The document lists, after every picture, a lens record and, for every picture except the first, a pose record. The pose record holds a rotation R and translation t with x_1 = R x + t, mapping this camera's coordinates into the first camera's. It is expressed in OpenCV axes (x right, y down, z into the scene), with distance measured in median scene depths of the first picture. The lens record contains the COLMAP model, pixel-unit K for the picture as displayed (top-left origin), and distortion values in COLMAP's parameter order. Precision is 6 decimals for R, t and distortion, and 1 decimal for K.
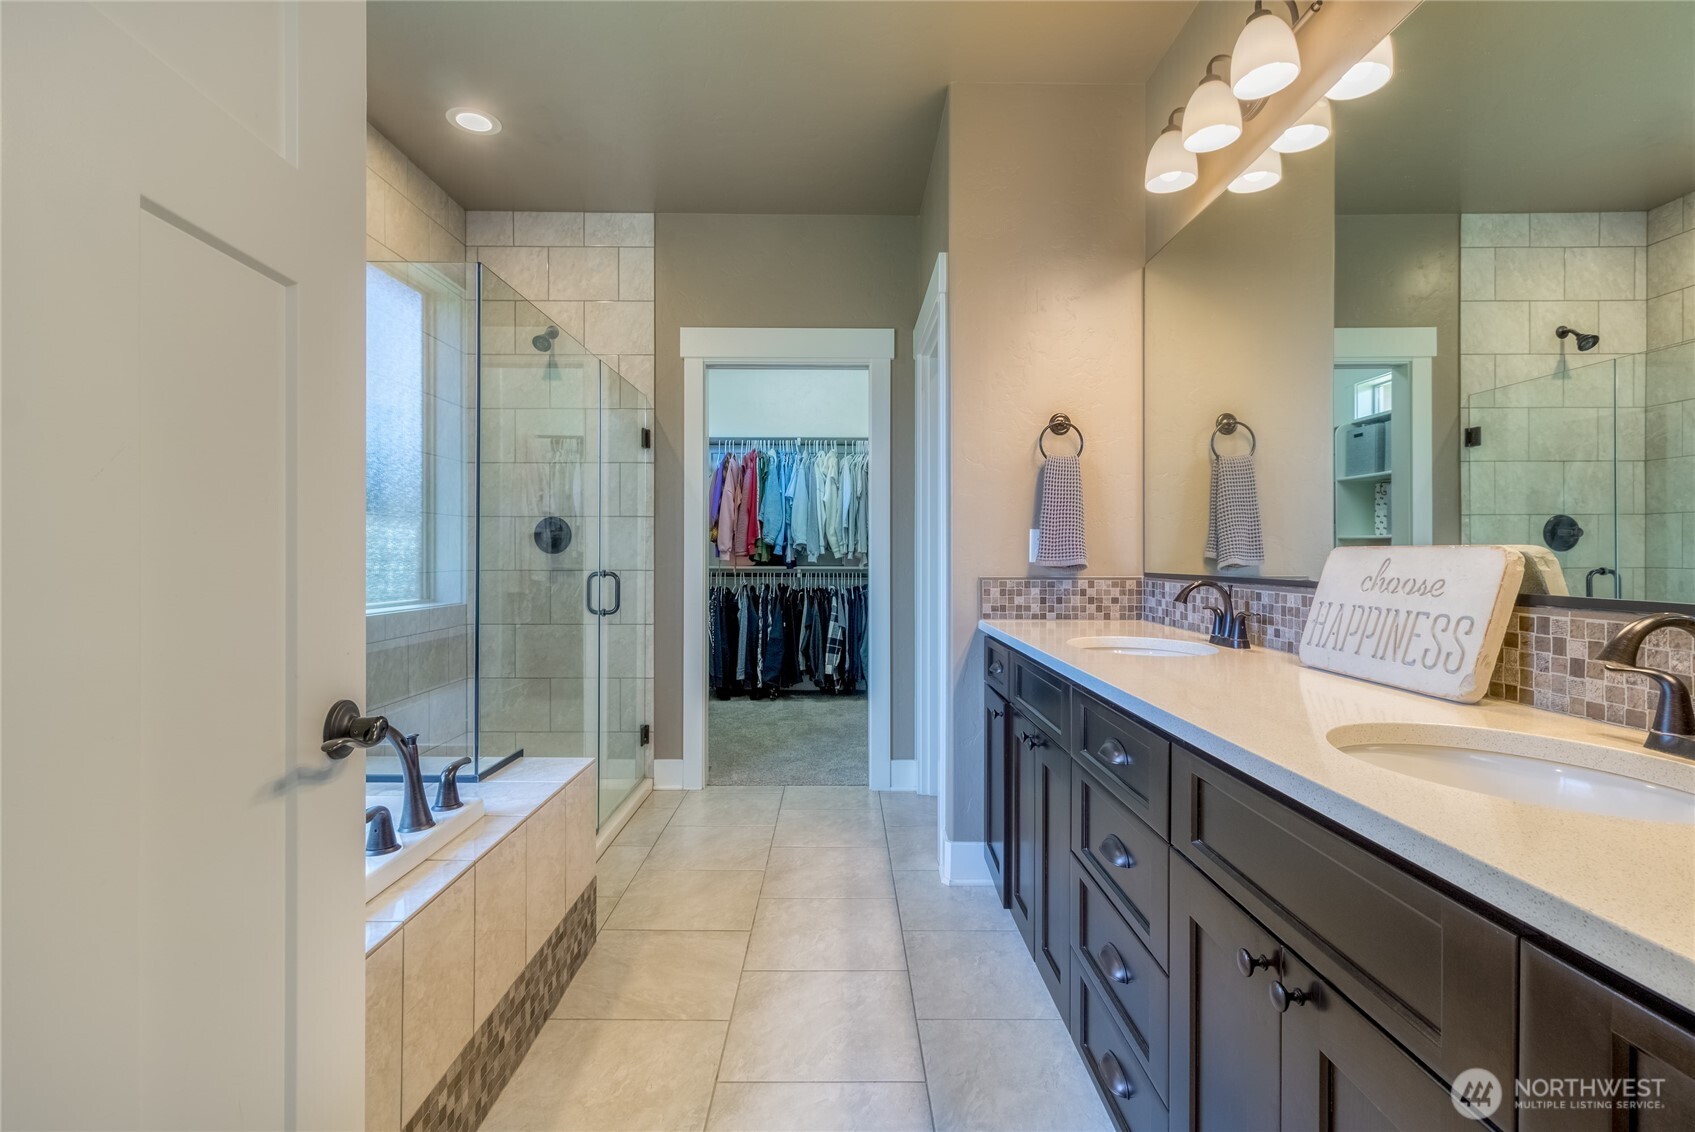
lens RADIAL K [[792.9, 0, 845.0], [0, 792.9, 558.2], [0, 0, 1]] dist [0.004456, -0.000153]
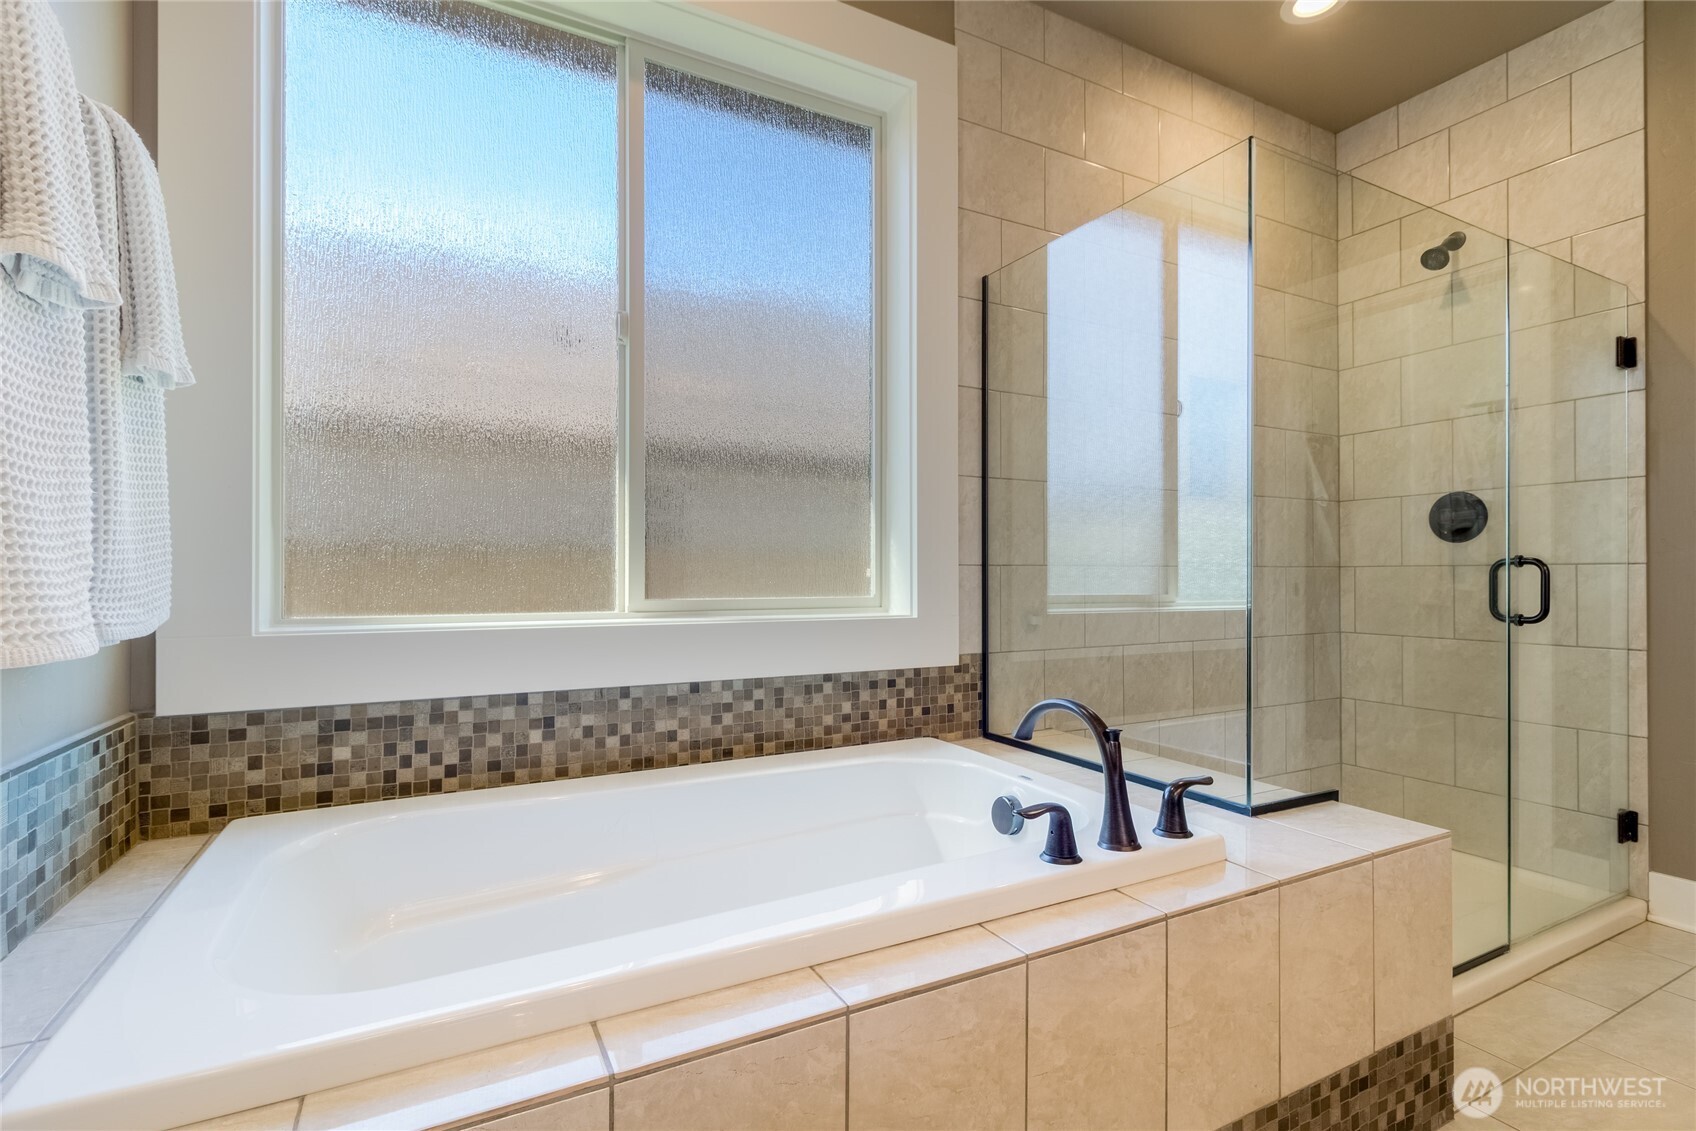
lens RADIAL K [[793.3, 0, 851.3], [0, 793.3, 572.6], [0, 0, 1]] dist [0.004456, -0.000153]
pose [[0.466516, -0.008483, -0.884472, 0.022717], [-0.002566, 0.999937, -0.010943, 0.037698], [0.884509, 0.007374, 0.466465, 0.197967]]
